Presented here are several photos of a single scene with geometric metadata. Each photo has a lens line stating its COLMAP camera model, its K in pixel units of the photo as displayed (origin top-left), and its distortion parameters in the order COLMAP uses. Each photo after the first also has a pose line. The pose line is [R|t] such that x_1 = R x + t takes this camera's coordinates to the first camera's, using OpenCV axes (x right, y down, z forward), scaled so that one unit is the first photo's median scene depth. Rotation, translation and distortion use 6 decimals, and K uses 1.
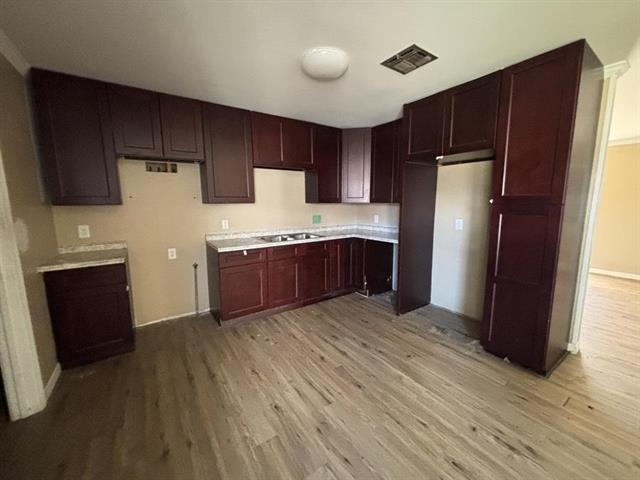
lens RADIAL K [[257.3, 0, 319.5], [0, 257.3, 237.9], [0, 0, 1]] dist [0.010002, -0.000139]
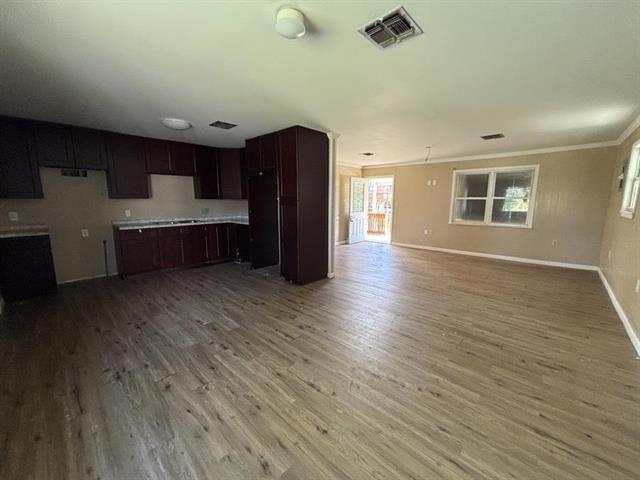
lens RADIAL K [[257.3, 0, 320.2], [0, 257.3, 239.7], [0, 0, 1]] dist [0.010002, -0.000139]
pose [[0.980278, -0.023162, 0.196261, 0.423268], [0.020774, 0.999683, 0.014219, 0.102282], [-0.196528, -0.009862, 0.980449, -0.666221]]
